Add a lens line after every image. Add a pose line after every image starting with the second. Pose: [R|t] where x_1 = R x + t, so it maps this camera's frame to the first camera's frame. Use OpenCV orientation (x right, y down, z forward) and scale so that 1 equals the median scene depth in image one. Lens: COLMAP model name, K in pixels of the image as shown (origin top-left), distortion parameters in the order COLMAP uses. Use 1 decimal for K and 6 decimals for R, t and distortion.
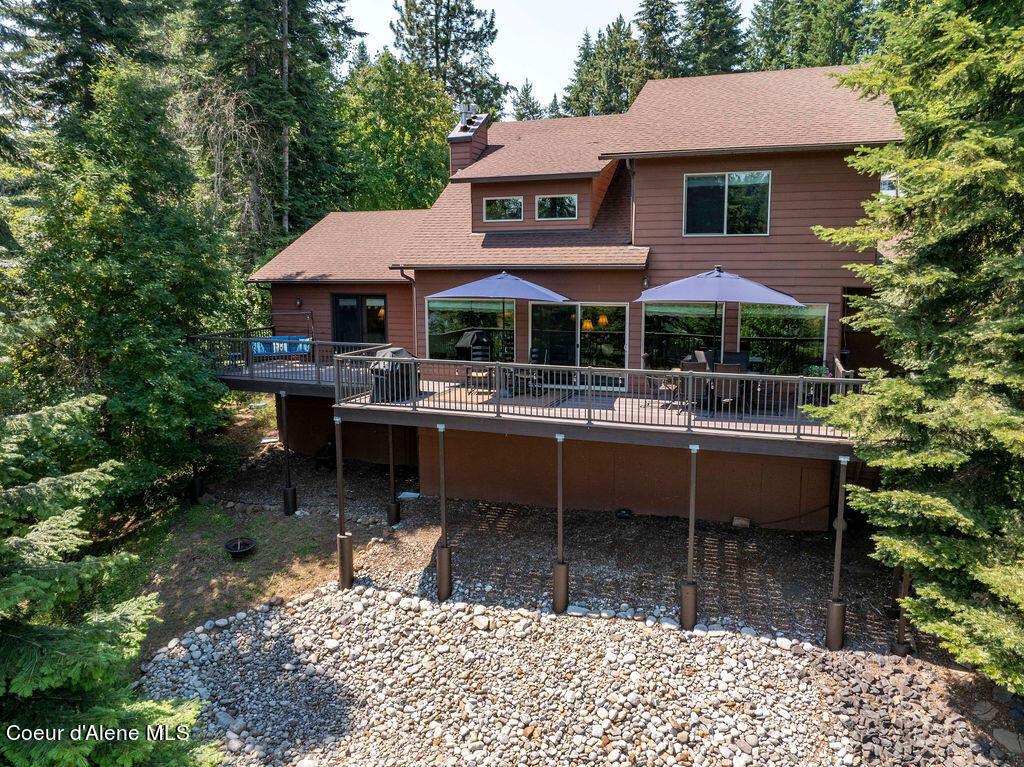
lens RADIAL K [[738.1, 0, 513.5], [0, 738.1, 357.1], [0, 0, 1]] dist [-0.042351, 0.002143]
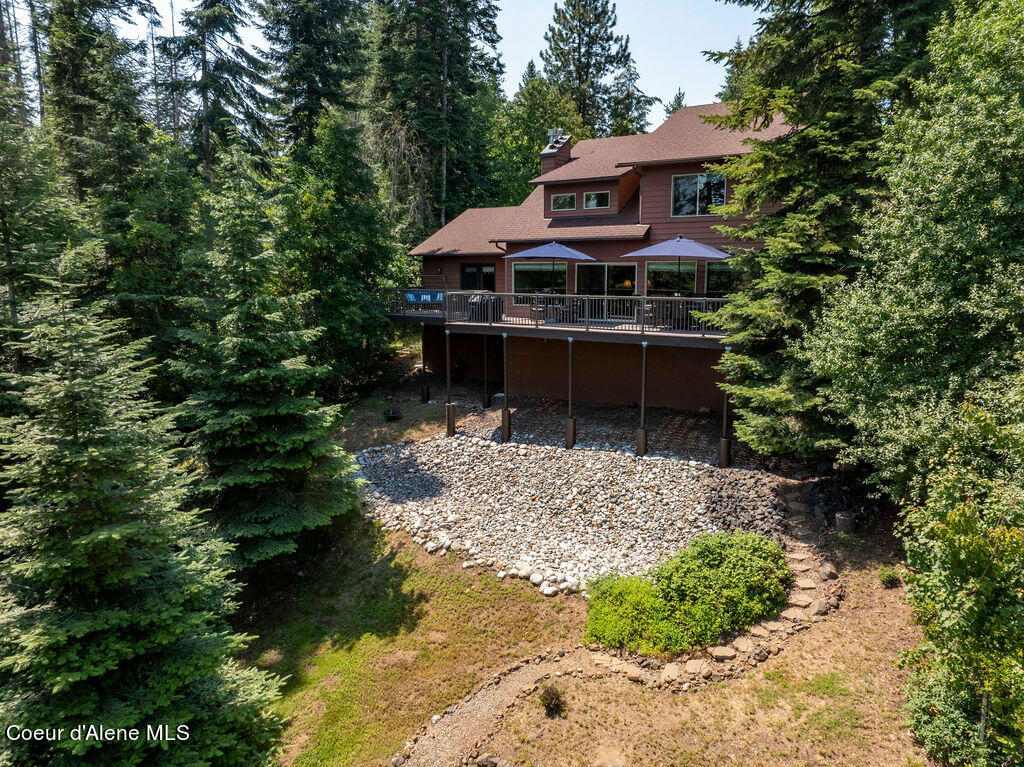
lens RADIAL K [[717.2, 0, 513.8], [0, 717.2, 381.6], [0, 0, 1]] dist [-0.041175, 0.006480]
pose [[0.971125, 0.039884, -0.235212, 0.271859], [-0.032183, 0.998816, 0.036494, 0.127108], [0.236389, -0.027870, 0.971259, -0.497694]]
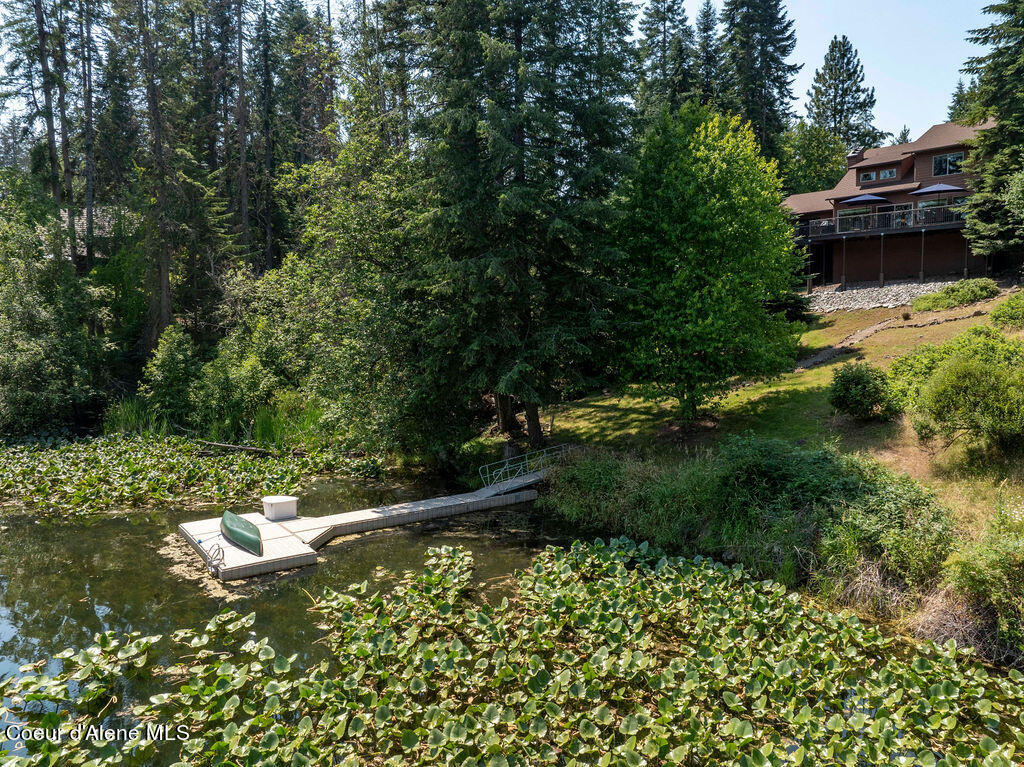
lens RADIAL K [[719.6, 0, 515.5], [0, 719.6, 381.9], [0, 0, 1]] dist [-0.059232, 0.032861]
pose [[0.879032, 0.034396, -0.475520, 0.130924], [-0.055042, 0.998046, -0.029558, 0.833615], [0.473575, 0.052156, 0.879208, -2.250091]]
